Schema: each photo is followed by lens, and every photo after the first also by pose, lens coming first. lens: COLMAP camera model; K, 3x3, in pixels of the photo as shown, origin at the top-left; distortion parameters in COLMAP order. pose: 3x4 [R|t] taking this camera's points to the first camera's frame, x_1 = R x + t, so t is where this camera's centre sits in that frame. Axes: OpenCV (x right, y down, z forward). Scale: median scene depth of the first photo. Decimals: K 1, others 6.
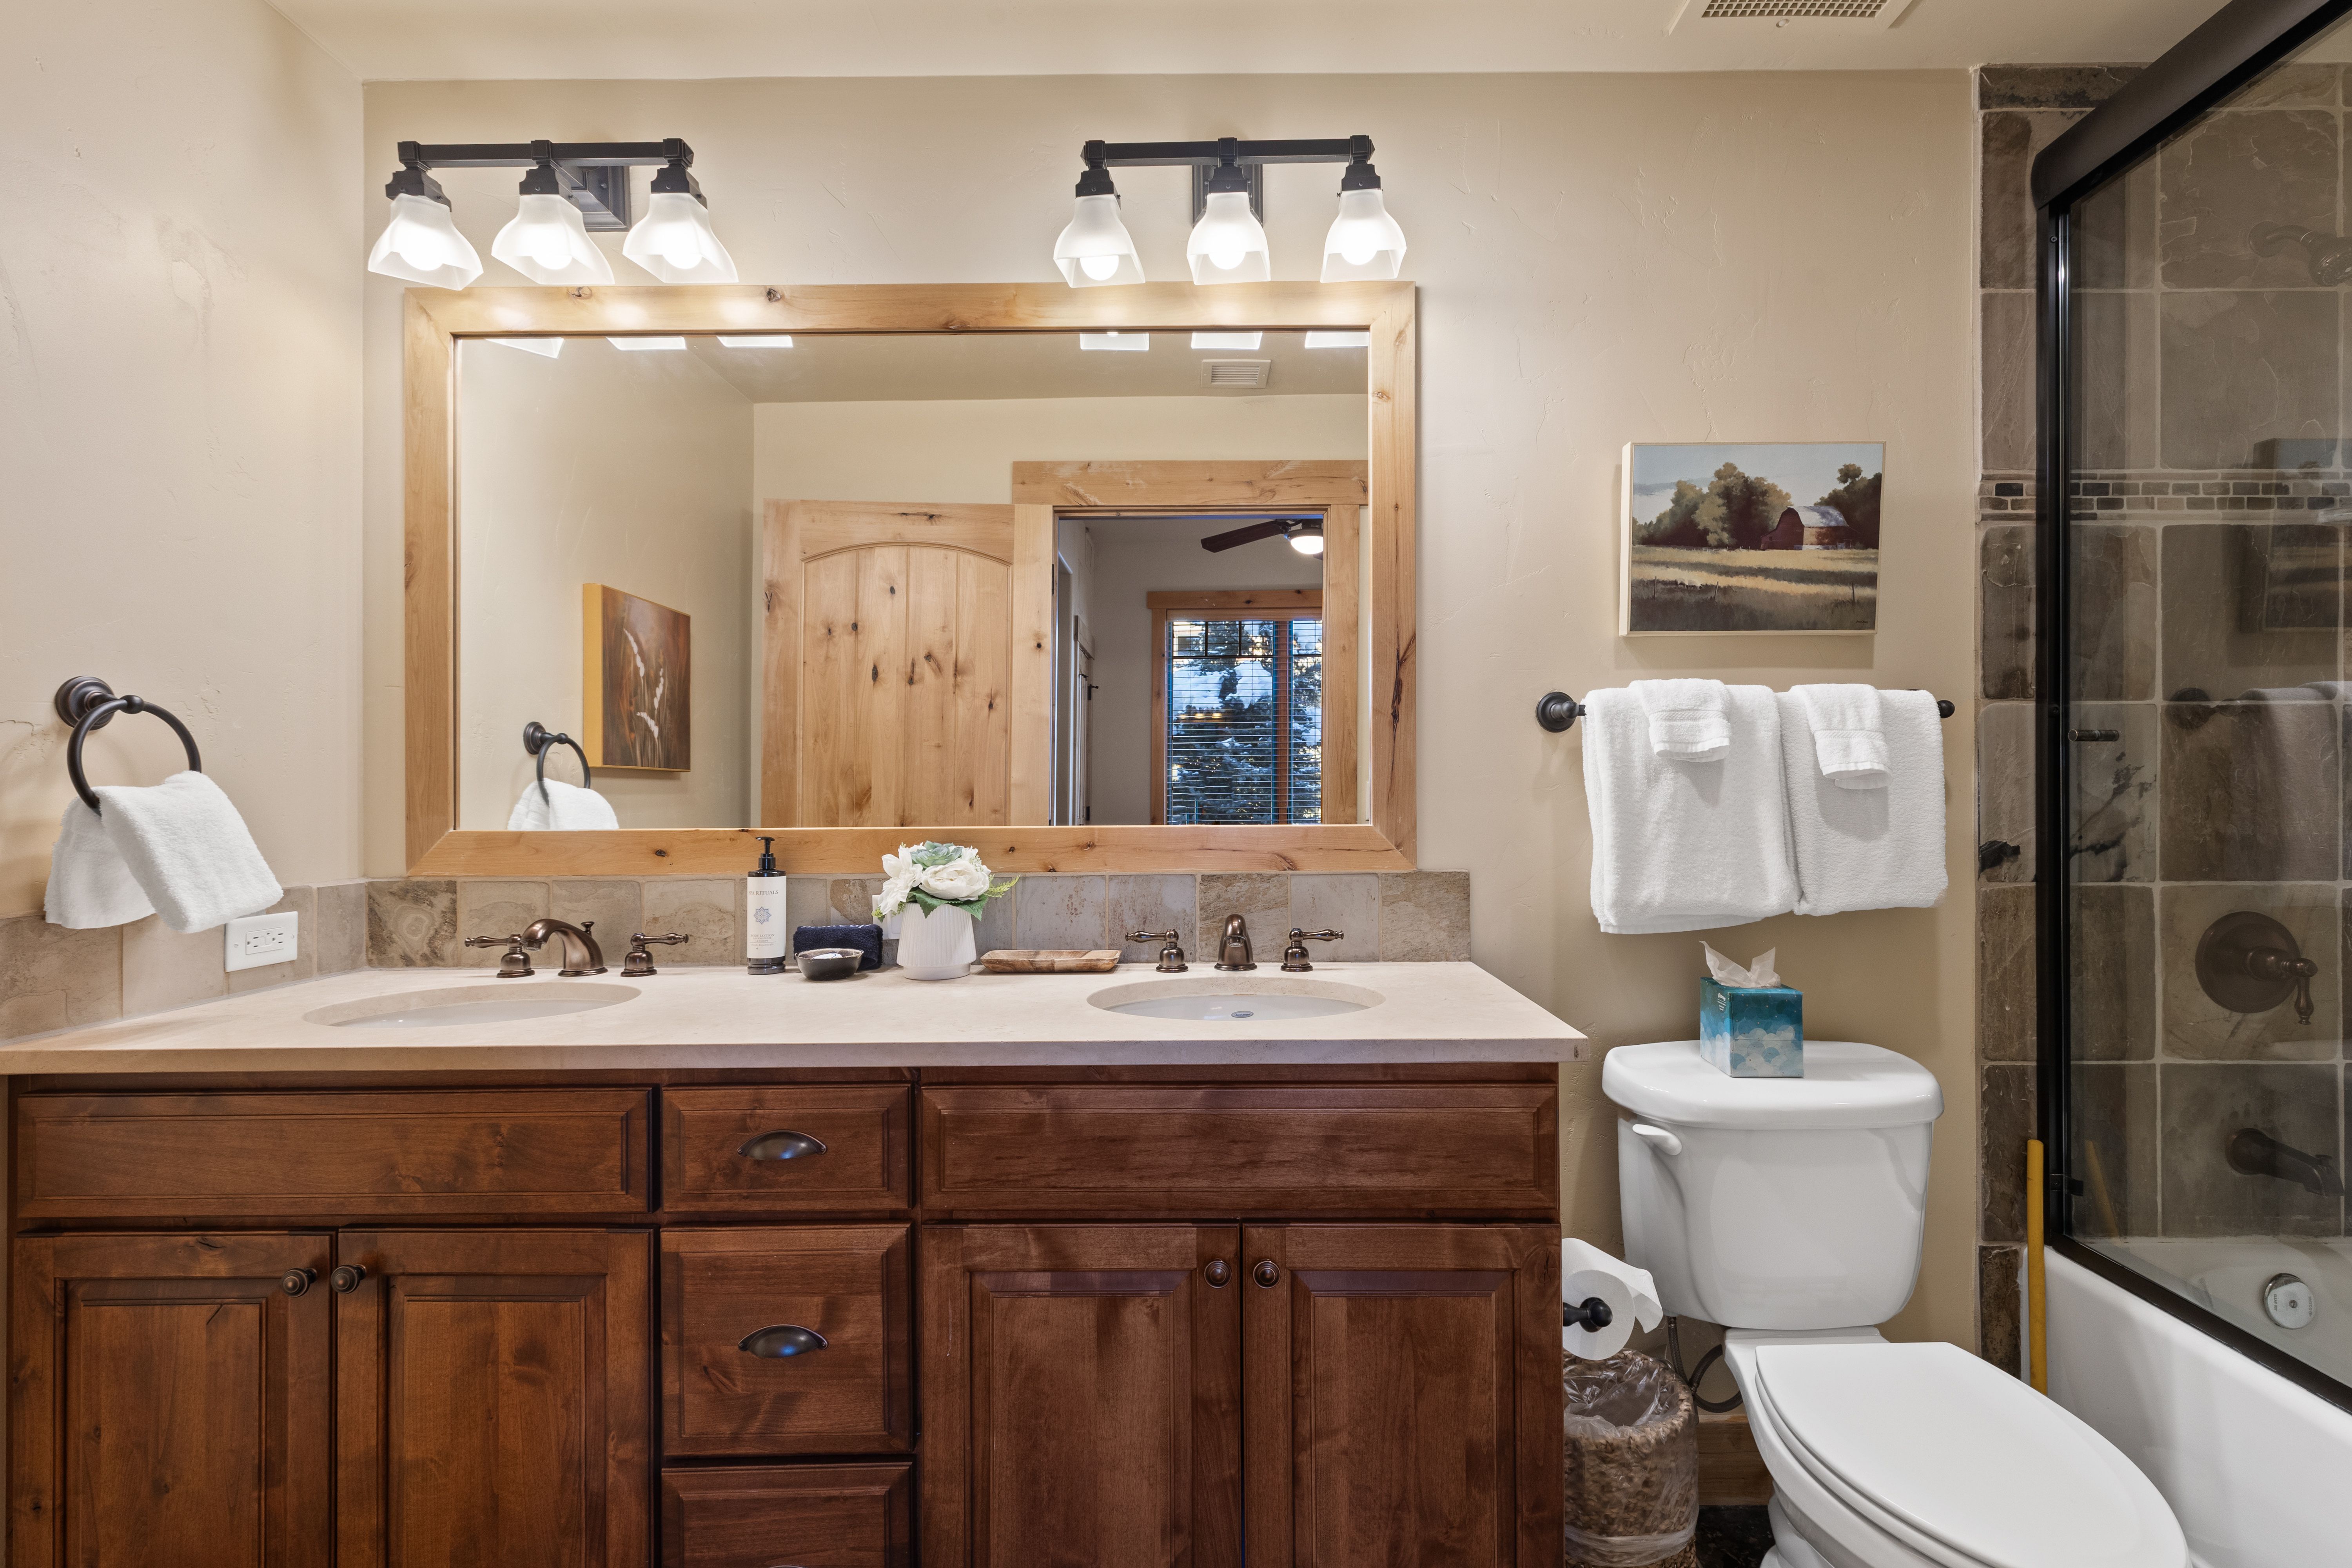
lens RADIAL K [[1074.4, 0, 1222.2], [0, 1074.4, 765.0], [0, 0, 1]] dist [0.004152, -0.001917]
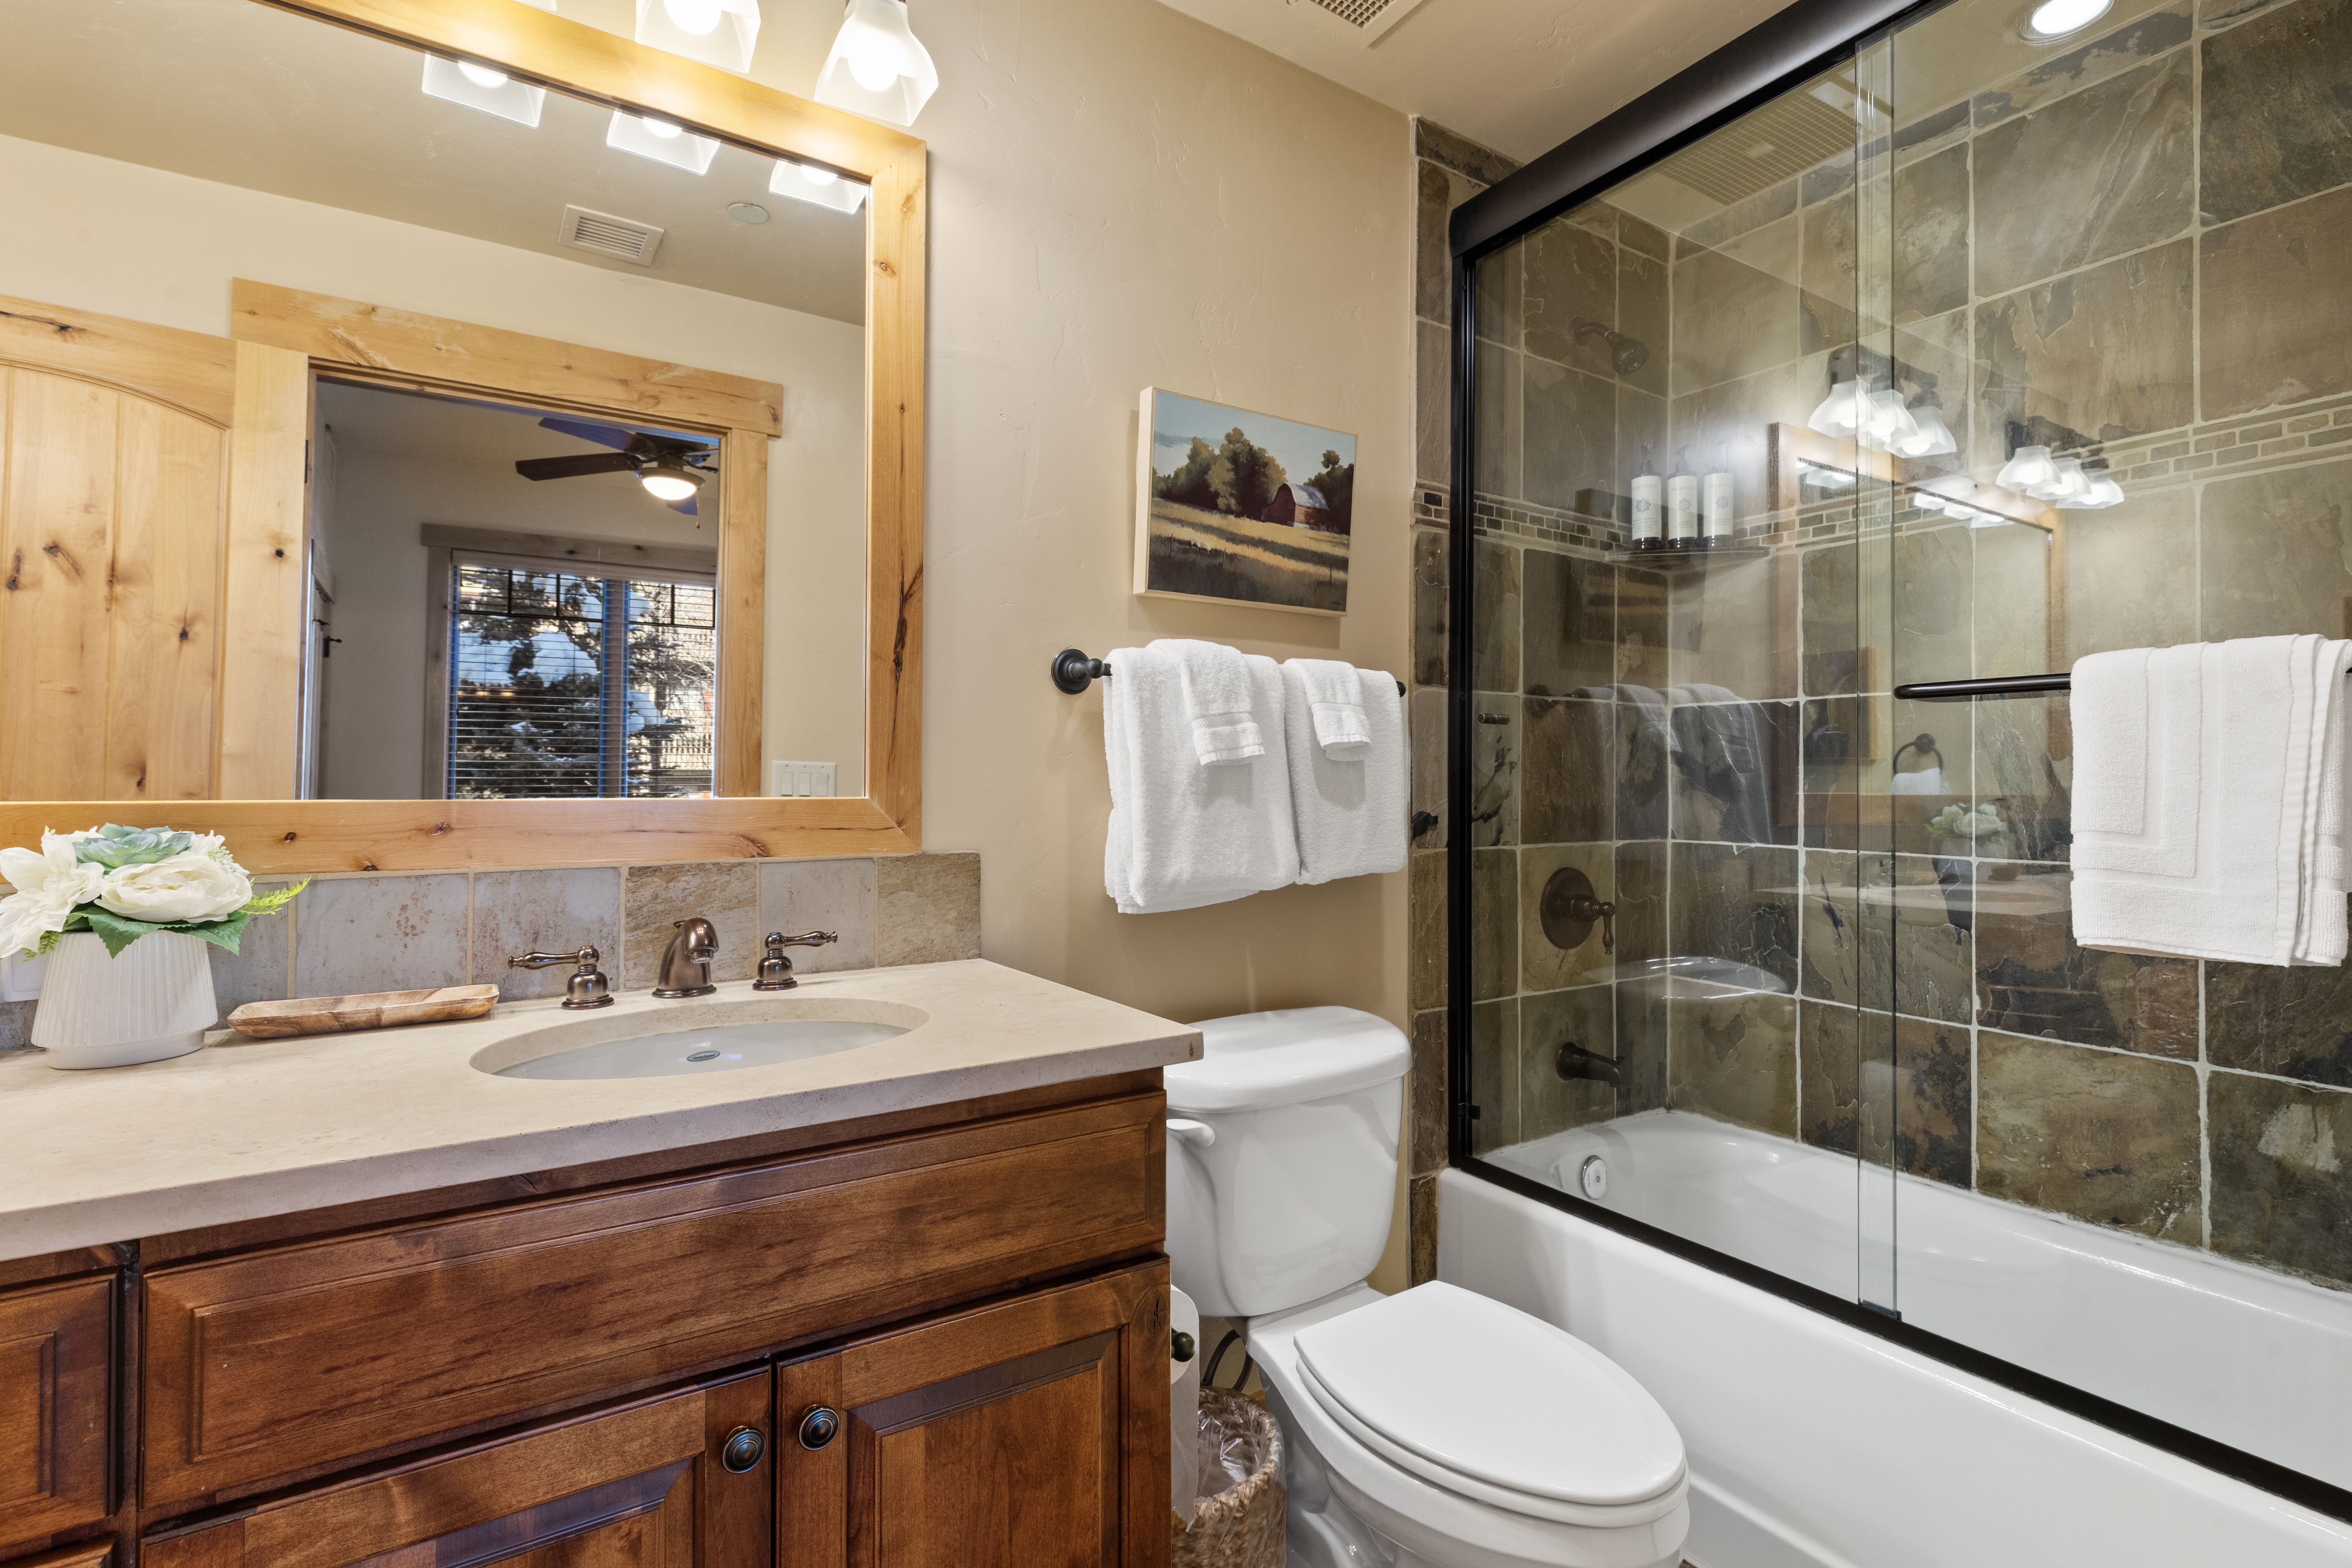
lens RADIAL K [[1074.4, 0, 1169.6], [0, 1074.4, 764.2], [0, 0, 1]] dist [0.004152, -0.001917]
pose [[0.843824, 0.016519, 0.536366, -0.104792], [-0.015683, 0.999858, -0.006119, 0.033650], [-0.536391, -0.003248, 0.843964, 0.211723]]
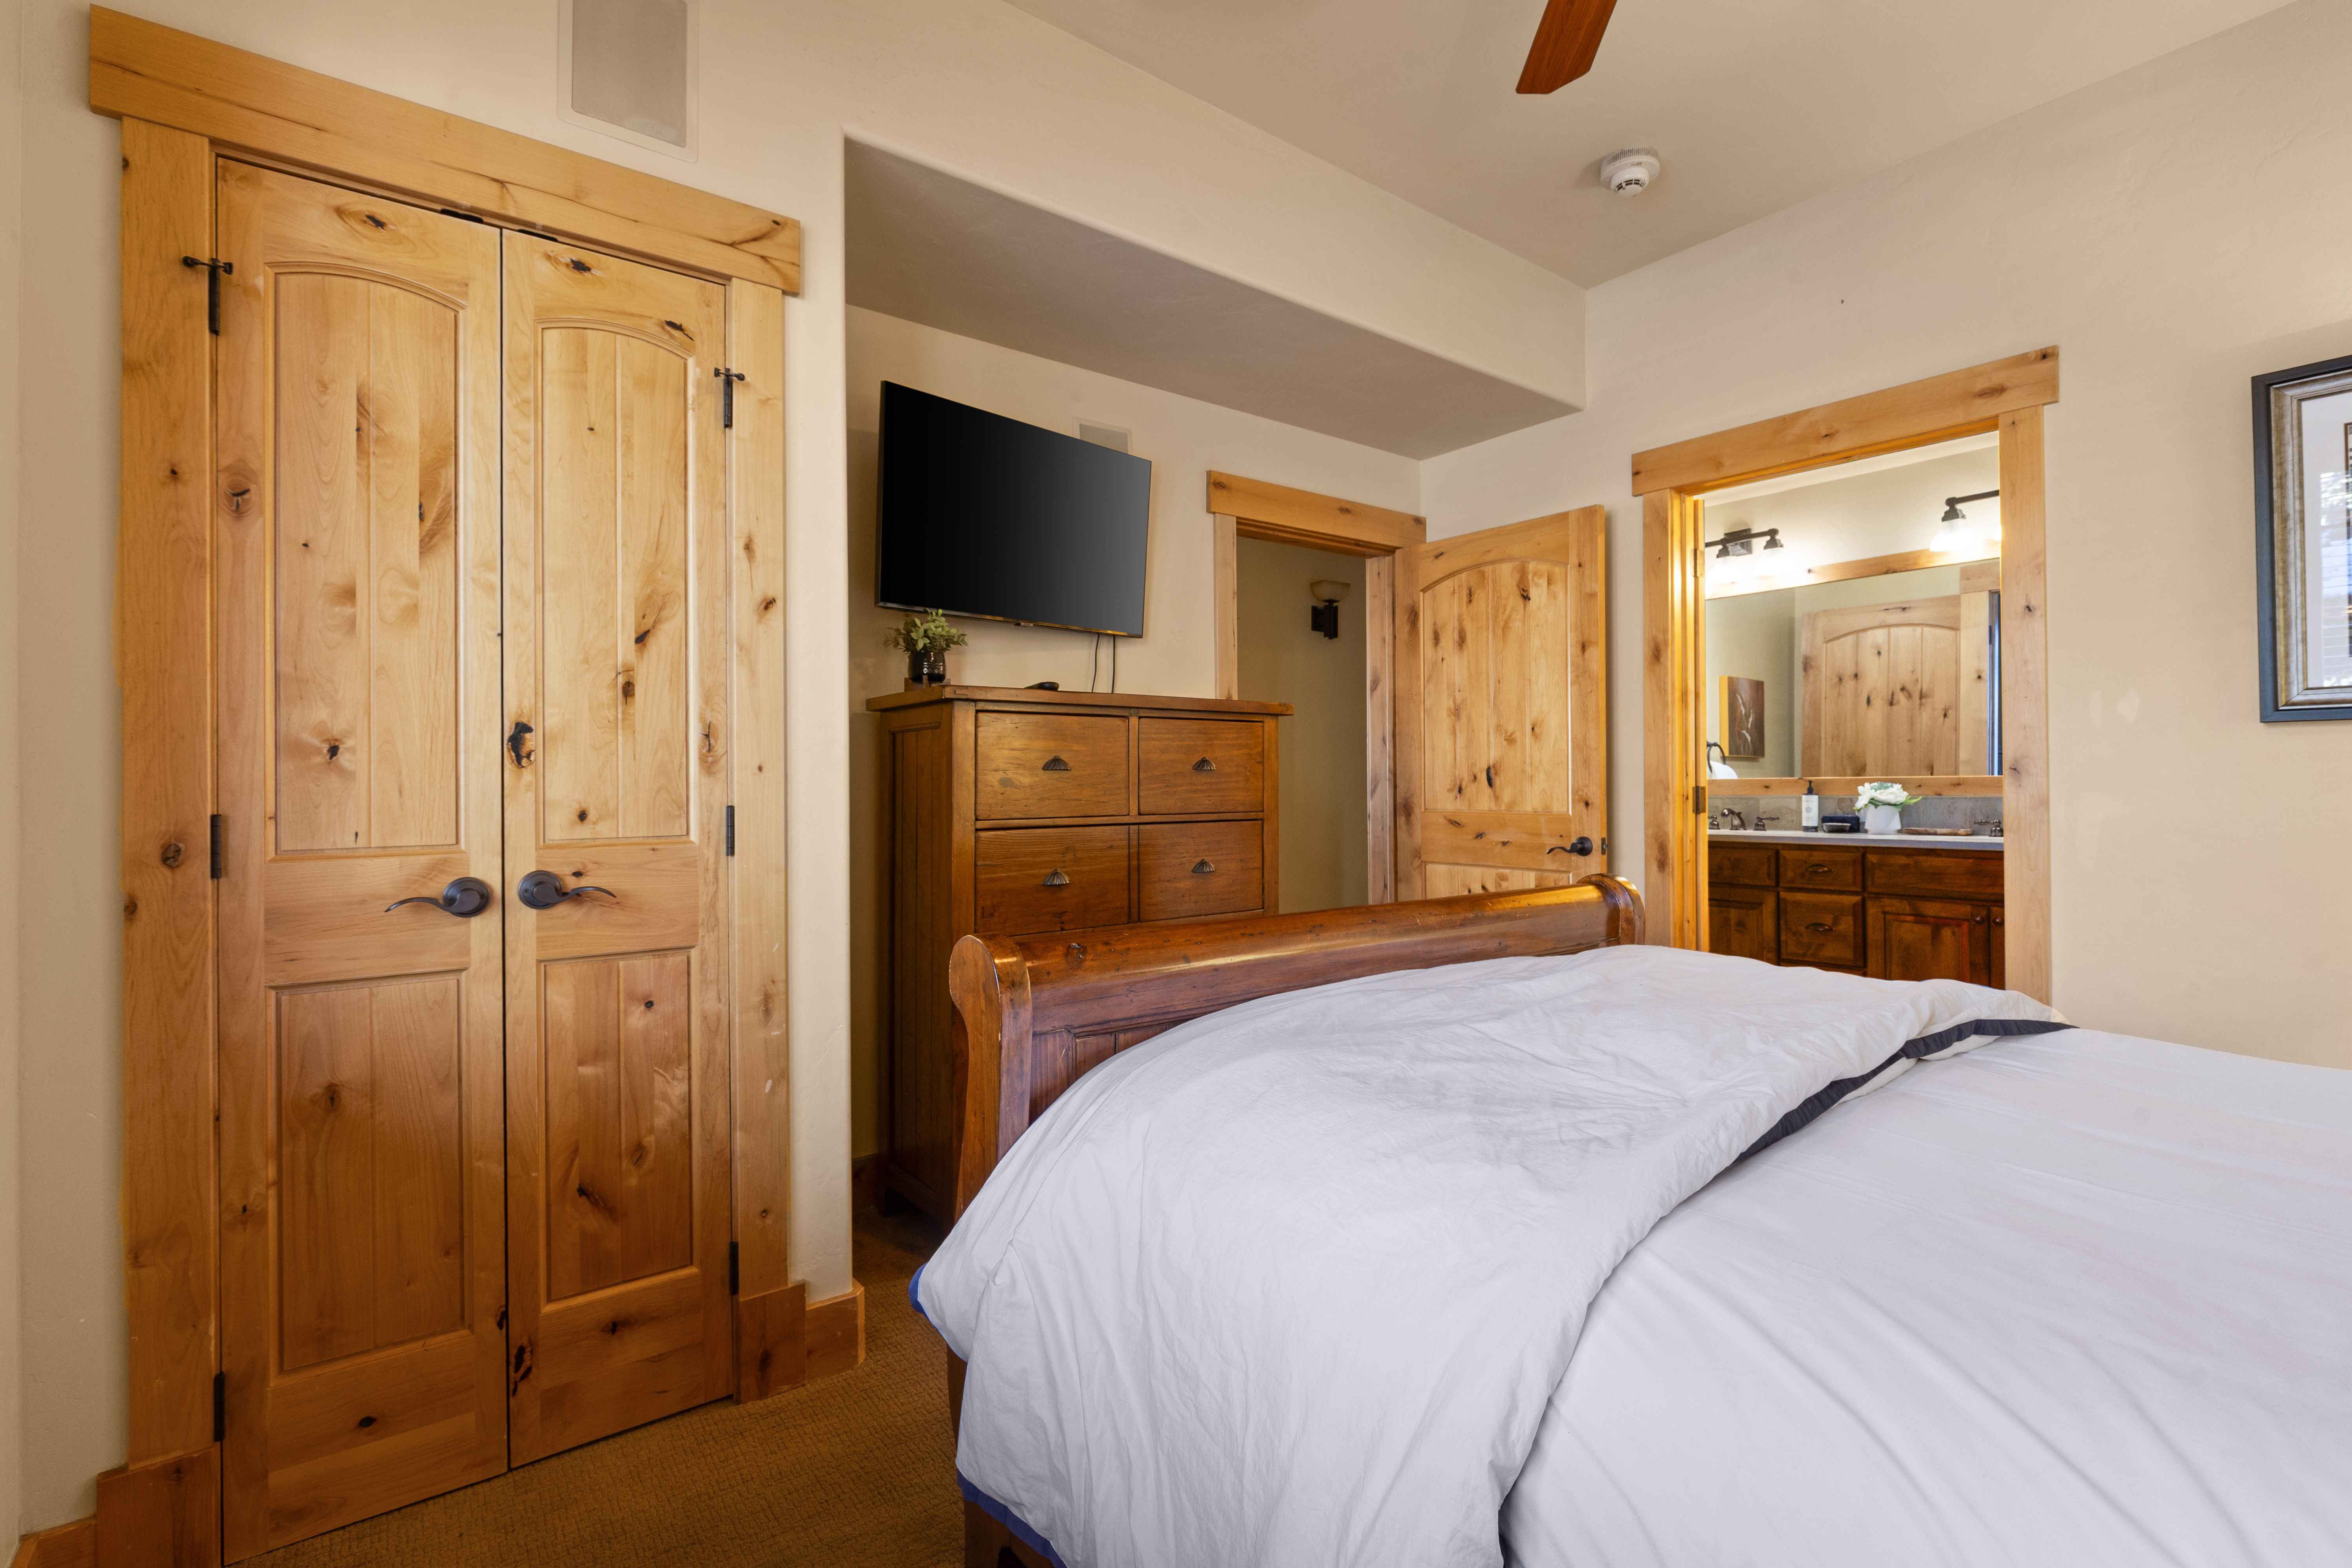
lens RADIAL K [[1074.4, 0, 1170.0], [0, 1074.4, 786.4], [0, 0, 1]] dist [0.004152, -0.001917]
pose [[0.605520, 0.001718, -0.795828, 0.725693], [0.020646, 0.999627, 0.017866, 0.002652], [0.795562, -0.027249, 0.605259, -1.845418]]
